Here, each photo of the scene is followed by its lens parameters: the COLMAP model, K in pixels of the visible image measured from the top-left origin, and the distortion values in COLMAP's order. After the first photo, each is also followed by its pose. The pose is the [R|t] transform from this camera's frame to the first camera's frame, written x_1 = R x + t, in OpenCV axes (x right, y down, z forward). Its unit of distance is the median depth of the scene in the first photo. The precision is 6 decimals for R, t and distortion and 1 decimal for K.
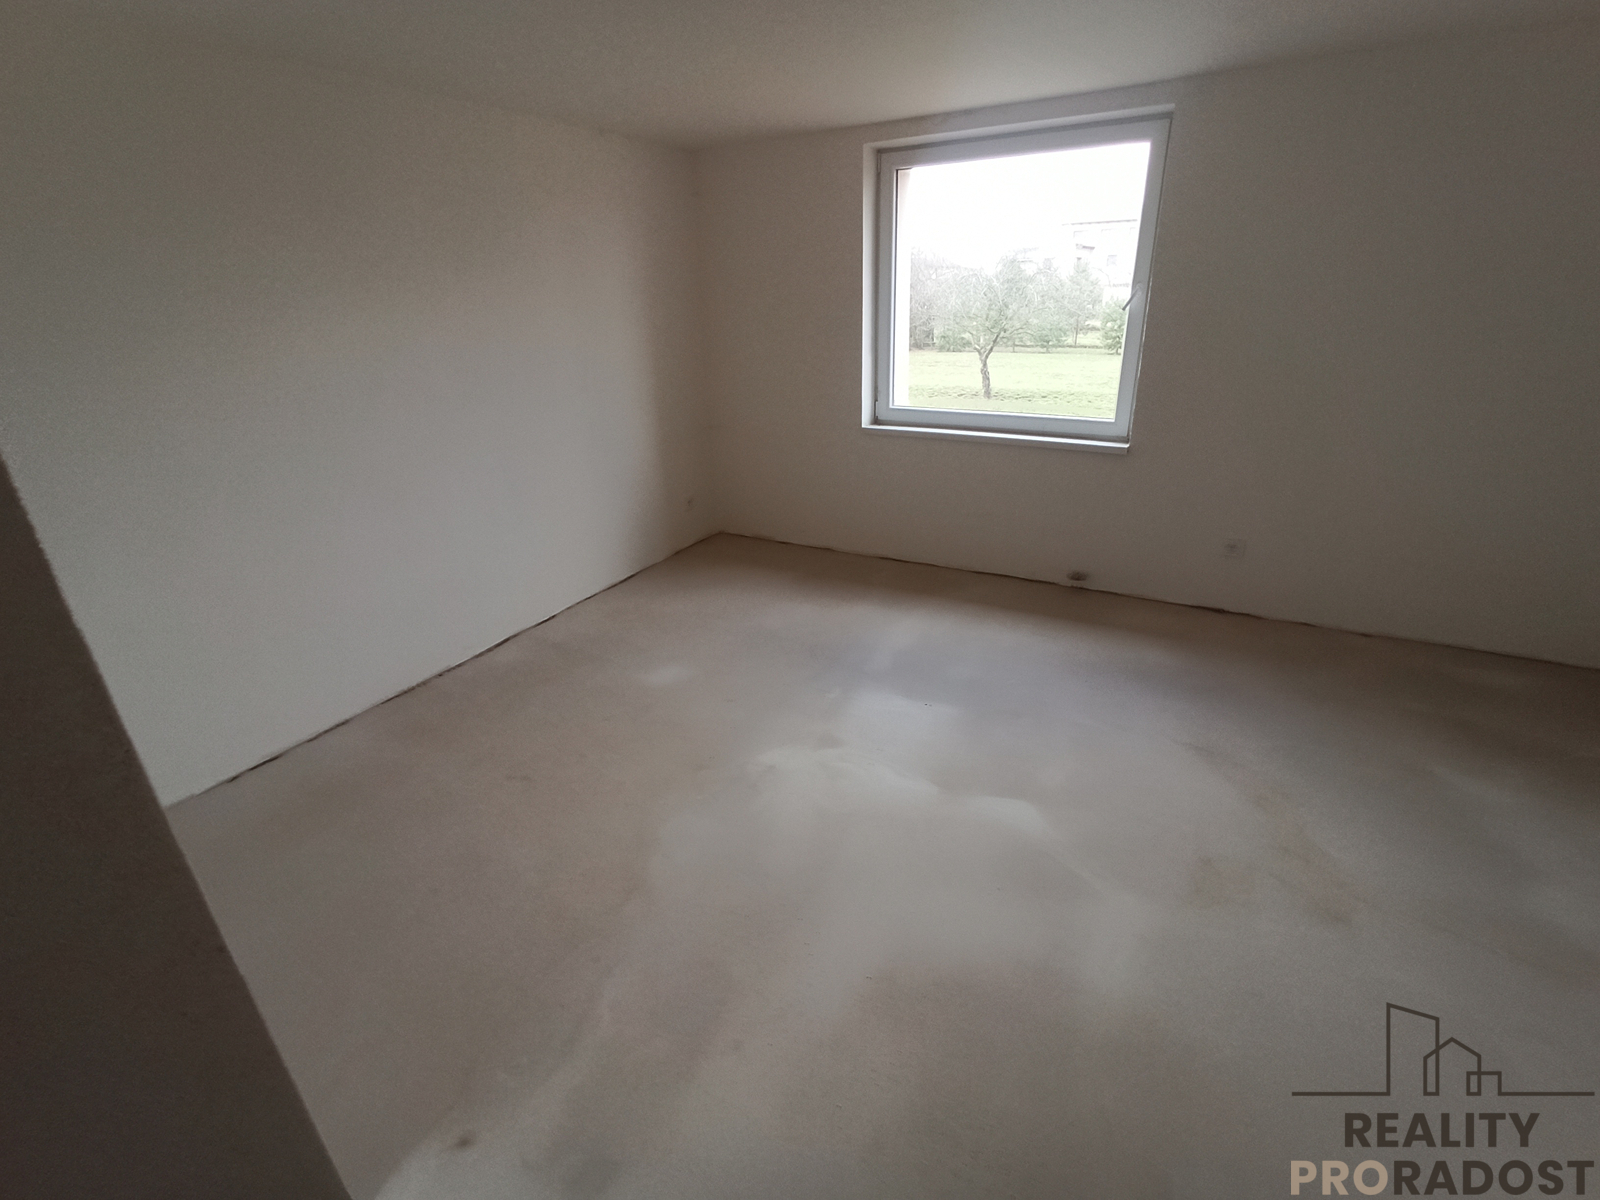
lens RADIAL K [[694.1, 0, 793.1], [0, 694.1, 596.1], [0, 0, 1]] dist [0.002419, -0.006683]
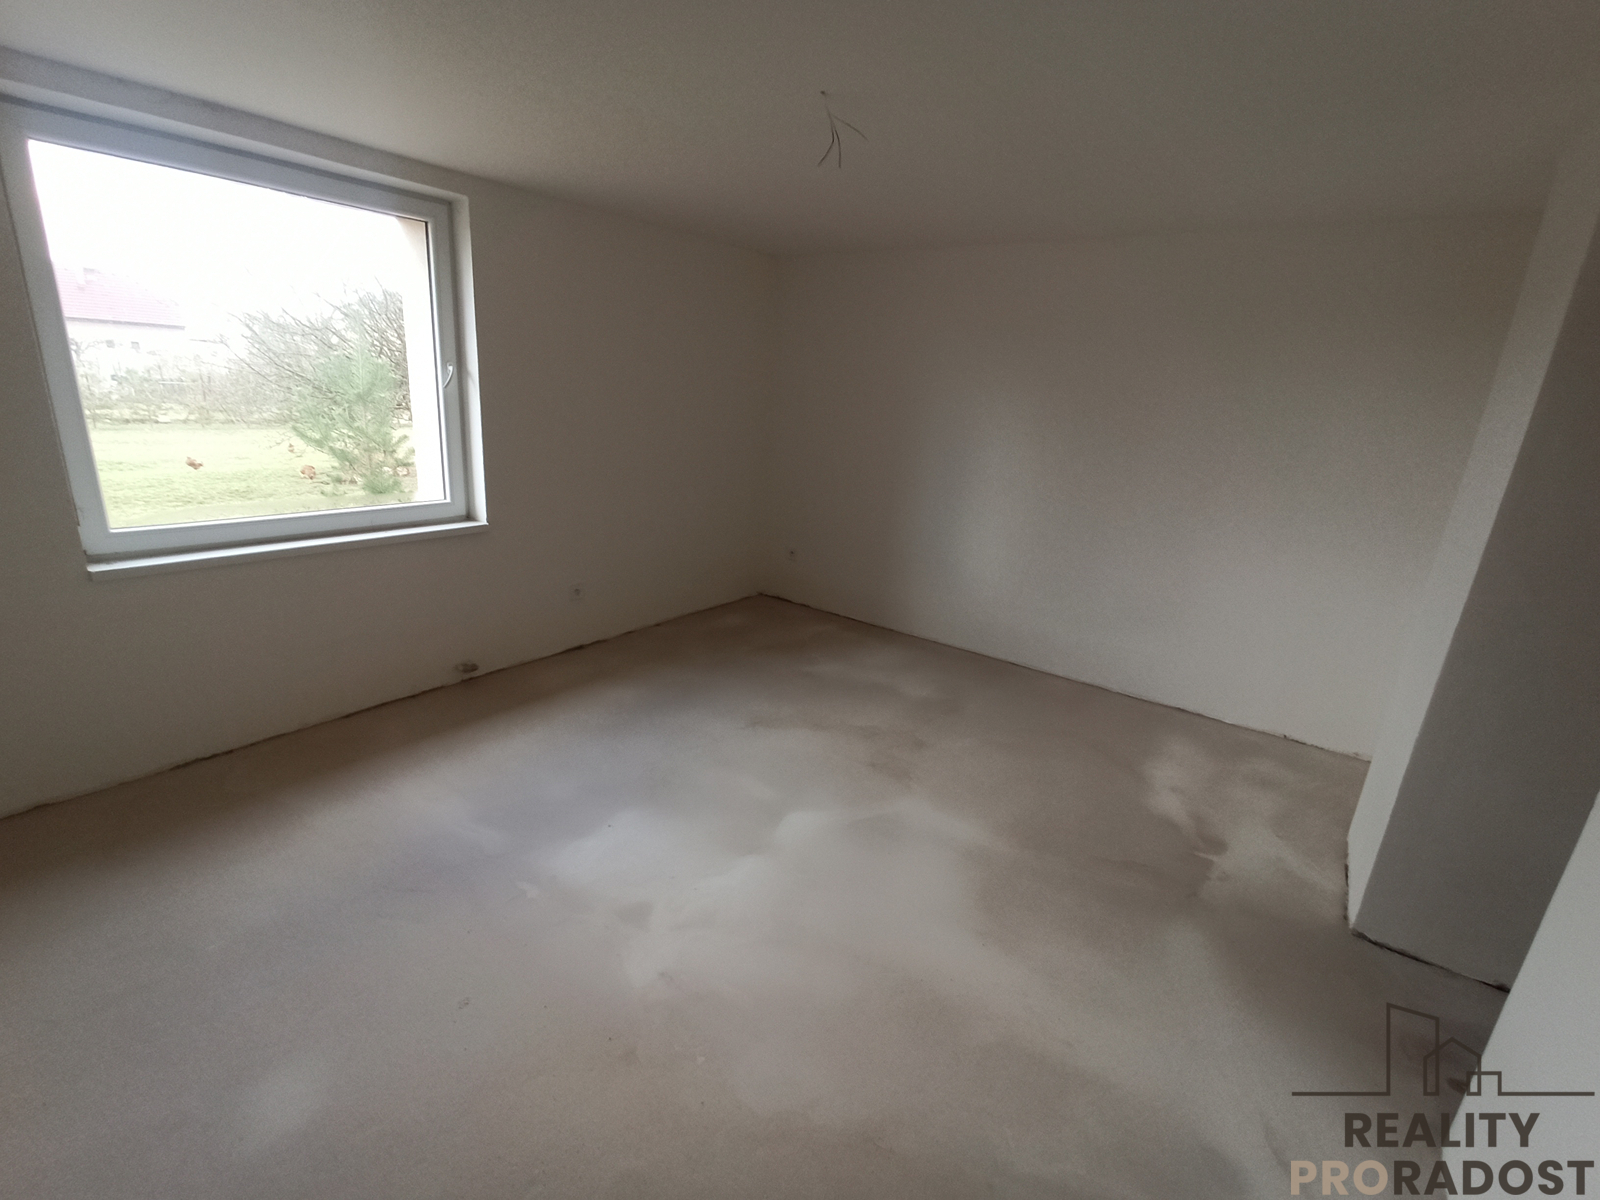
lens RADIAL K [[742.7, 0, 788.2], [0, 742.7, 597.4], [0, 0, 1]] dist [0.000346, 0.013321]
pose [[0.148835, -0.250223, 0.956680, -0.493832], [0.334295, 0.923228, 0.189466, -0.176718], [-0.930642, 0.291614, 0.221057, 0.407606]]
